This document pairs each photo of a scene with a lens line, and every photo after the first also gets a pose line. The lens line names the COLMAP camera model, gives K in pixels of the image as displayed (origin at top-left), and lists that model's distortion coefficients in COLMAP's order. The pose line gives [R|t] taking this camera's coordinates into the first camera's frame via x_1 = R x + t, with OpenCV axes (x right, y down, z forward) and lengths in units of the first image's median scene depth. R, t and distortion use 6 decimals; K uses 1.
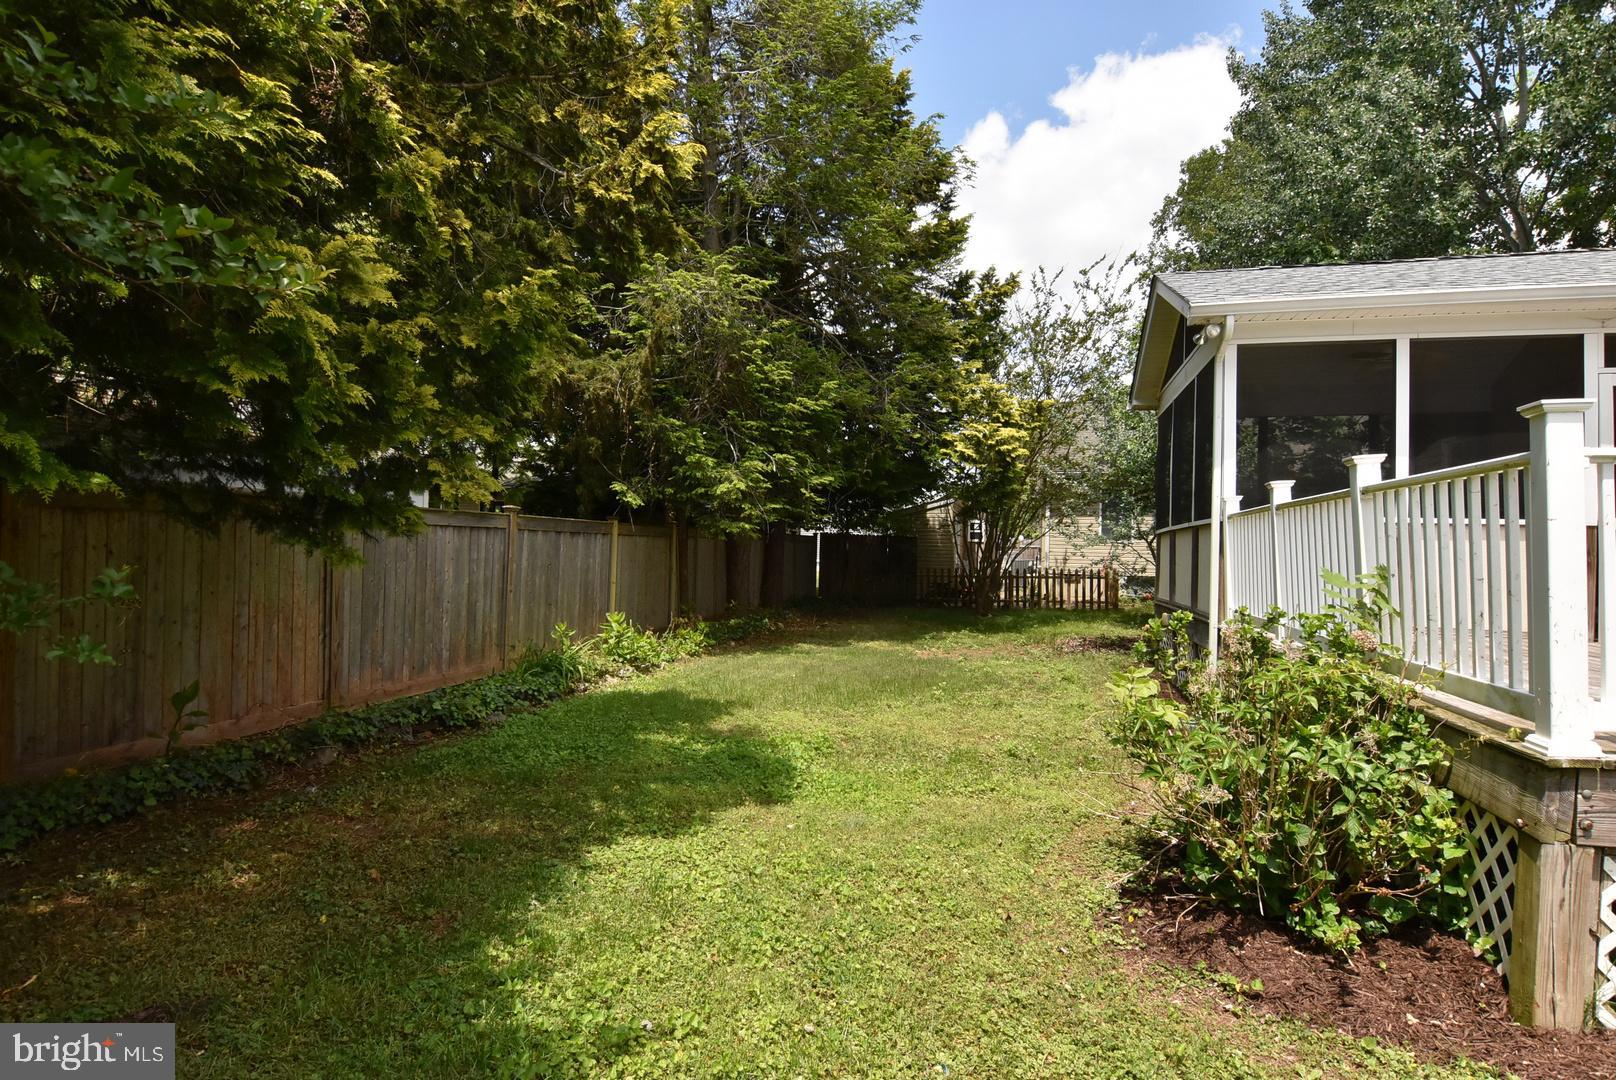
lens RADIAL K [[857.7, 0, 809.5], [0, 857.7, 542.4], [0, 0, 1]] dist [-0.001081, -0.015519]
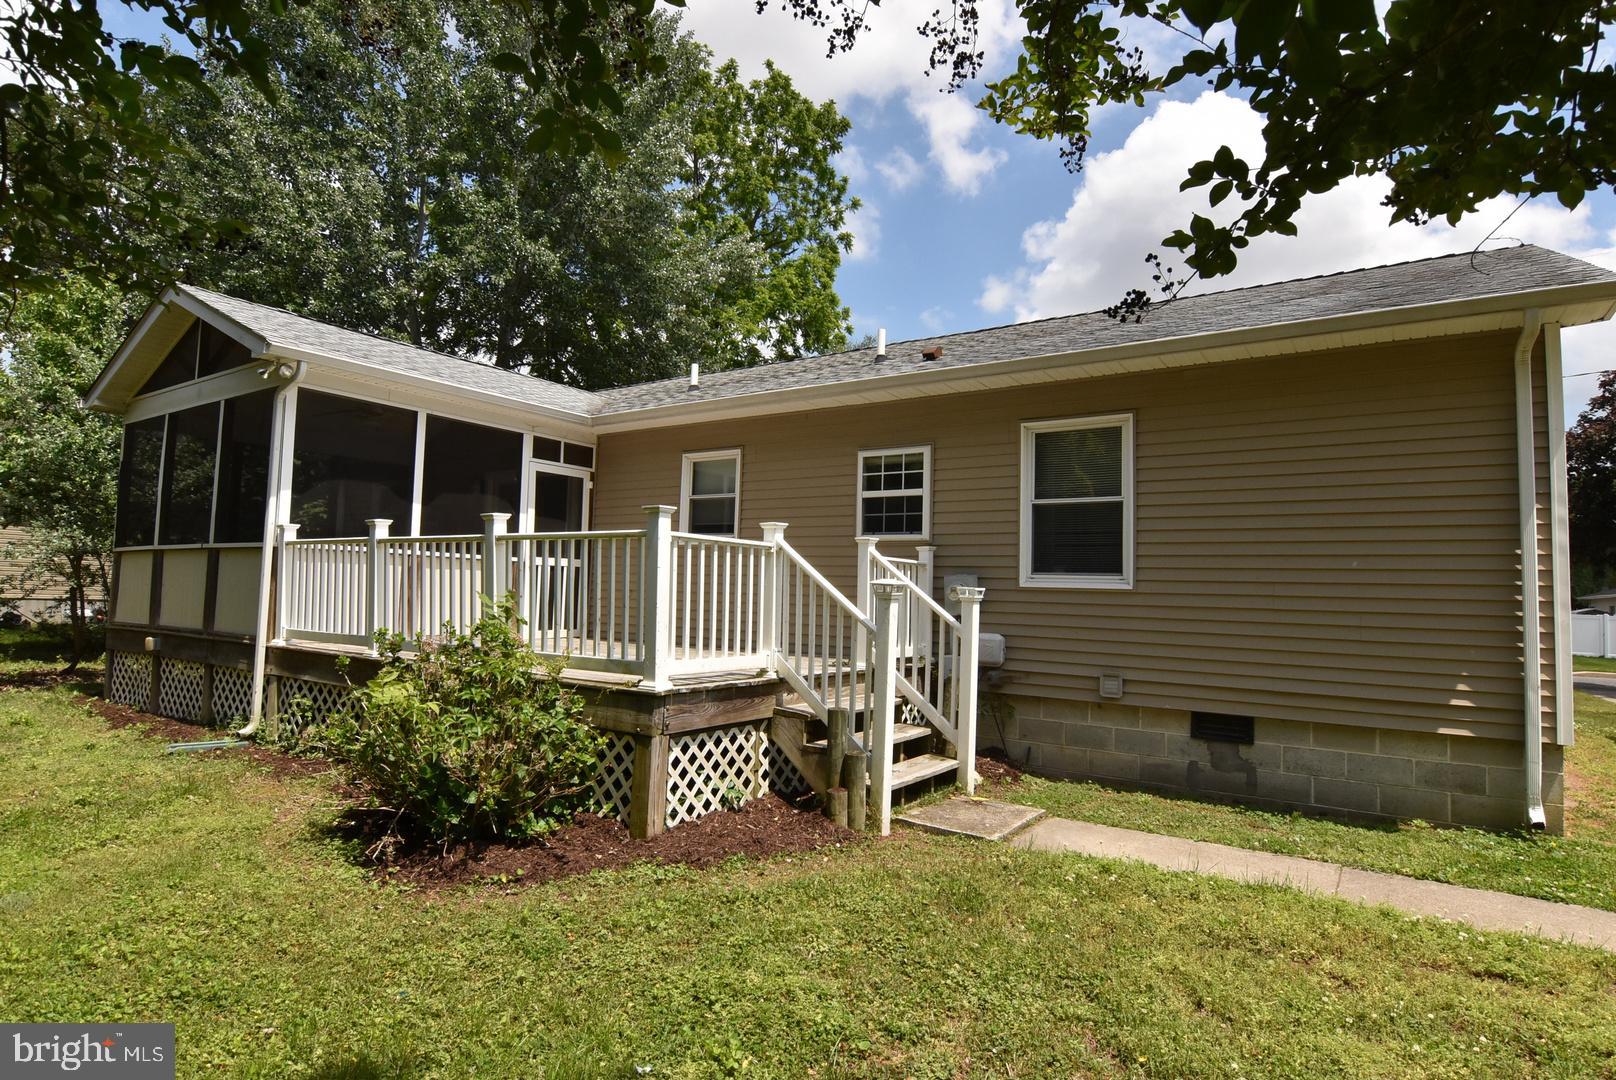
lens RADIAL K [[857.7, 0, 809.2], [0, 857.7, 547.5], [0, 0, 1]] dist [-0.001081, -0.015519]
pose [[0.336330, 0.042522, 0.940784, -0.667178], [-0.028067, 0.998989, -0.035119, -0.010419], [-0.941326, -0.014594, 0.337183, 0.019469]]
